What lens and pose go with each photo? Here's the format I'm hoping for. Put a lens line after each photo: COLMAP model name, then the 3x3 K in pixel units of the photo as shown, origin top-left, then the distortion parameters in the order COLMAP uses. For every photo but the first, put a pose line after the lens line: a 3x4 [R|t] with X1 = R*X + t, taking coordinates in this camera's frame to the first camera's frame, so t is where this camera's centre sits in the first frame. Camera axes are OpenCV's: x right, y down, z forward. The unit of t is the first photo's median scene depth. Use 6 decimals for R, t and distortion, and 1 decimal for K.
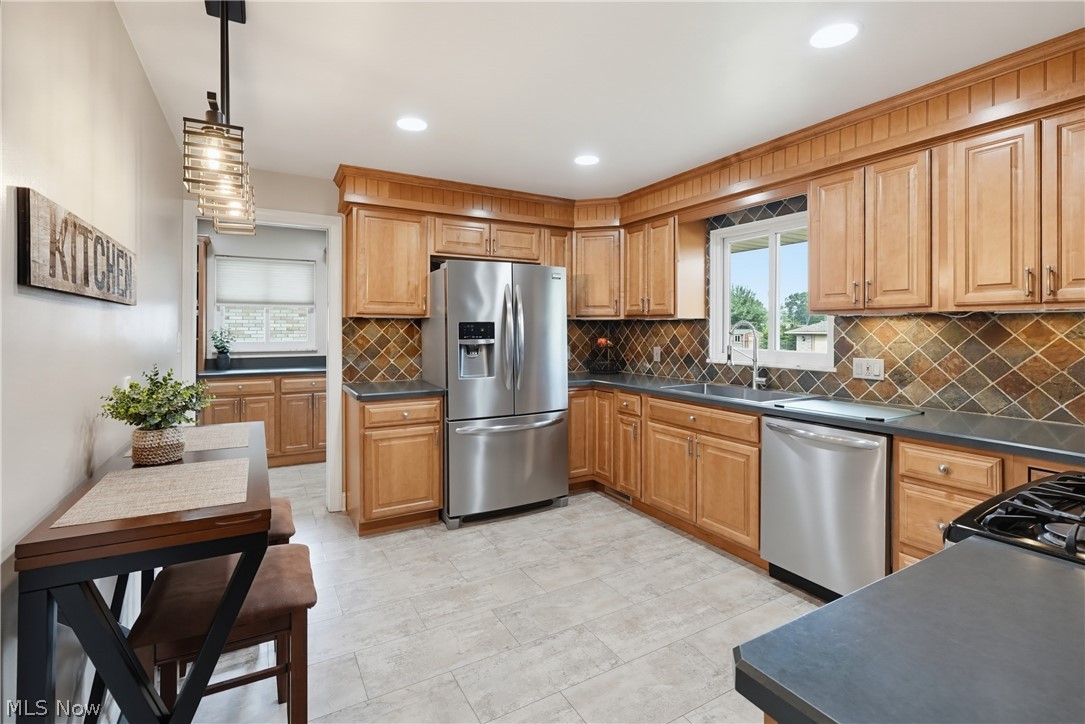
lens RADIAL K [[500.8, 0, 543.1], [0, 500.8, 329.6], [0, 0, 1]] dist [-0.009283, 0.005249]
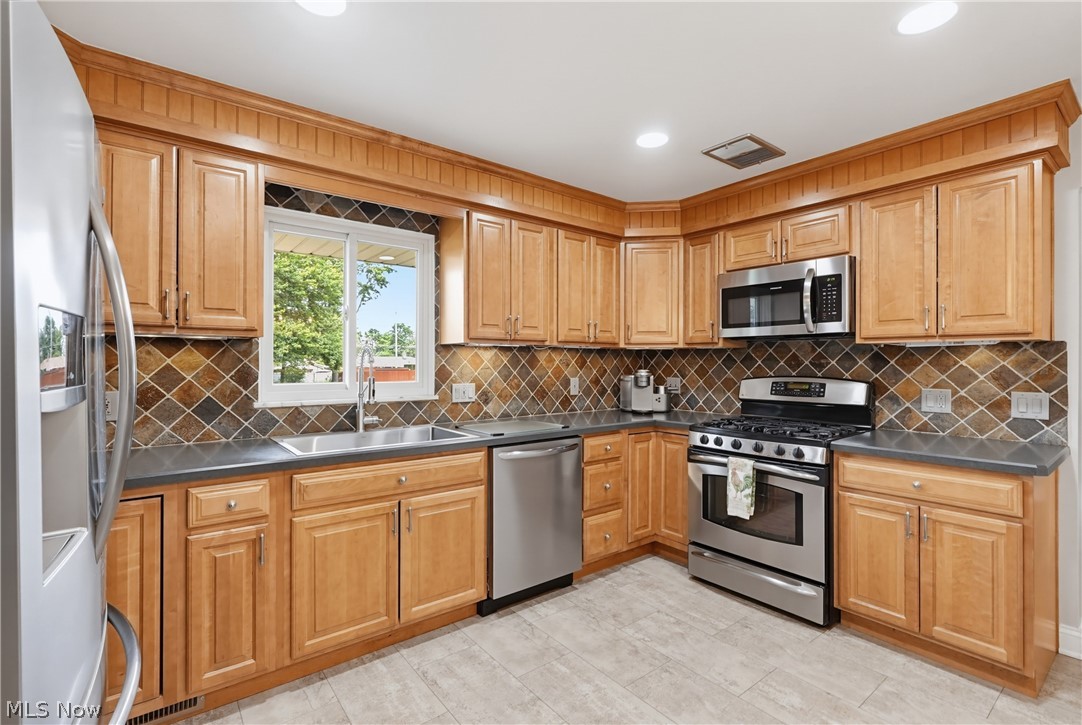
lens RADIAL K [[499.4, 0, 534.5], [0, 499.4, 361.8], [0, 0, 1]] dist [-0.009283, 0.005249]
pose [[-0.140650, 0.000231, 0.990059, -0.467367], [0.000569, 1.000000, -0.000152, 0.009270], [-0.990059, 0.000542, -0.140650, 0.978767]]
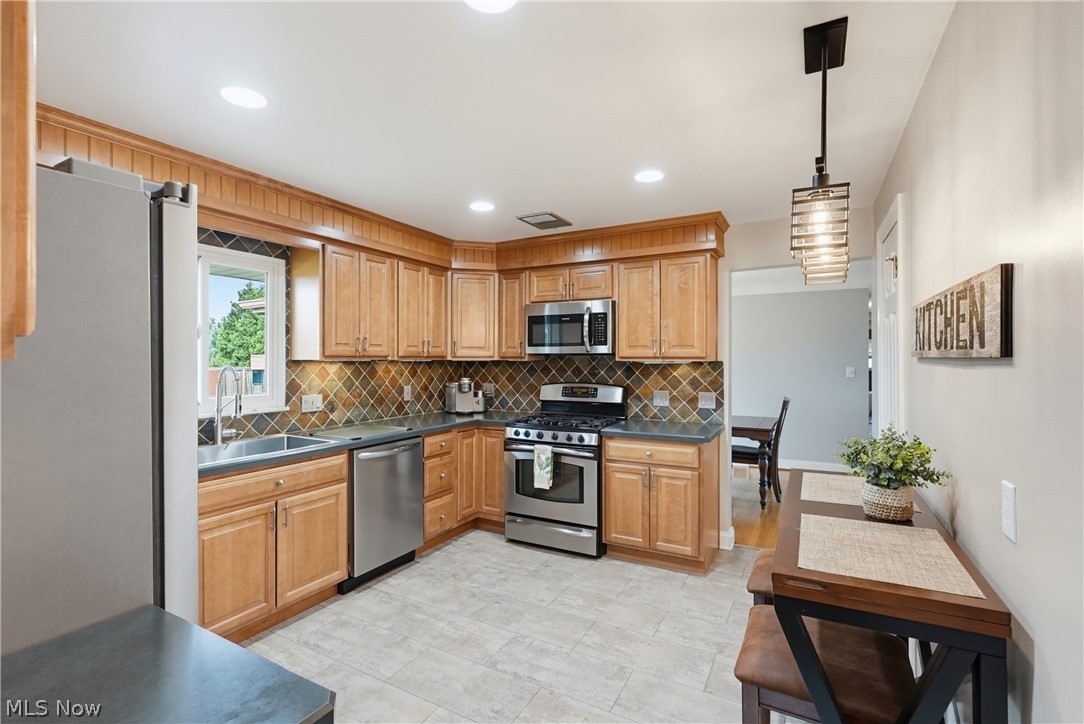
lens RADIAL K [[500.3, 0, 535.0], [0, 500.3, 359.3], [0, 0, 1]] dist [-0.009283, 0.005249]
pose [[-0.518876, -0.000644, 0.854849, -0.677309], [0.000813, 0.999999, 0.001247, -0.030832], [-0.854849, 0.001343, -0.518875, 1.145001]]
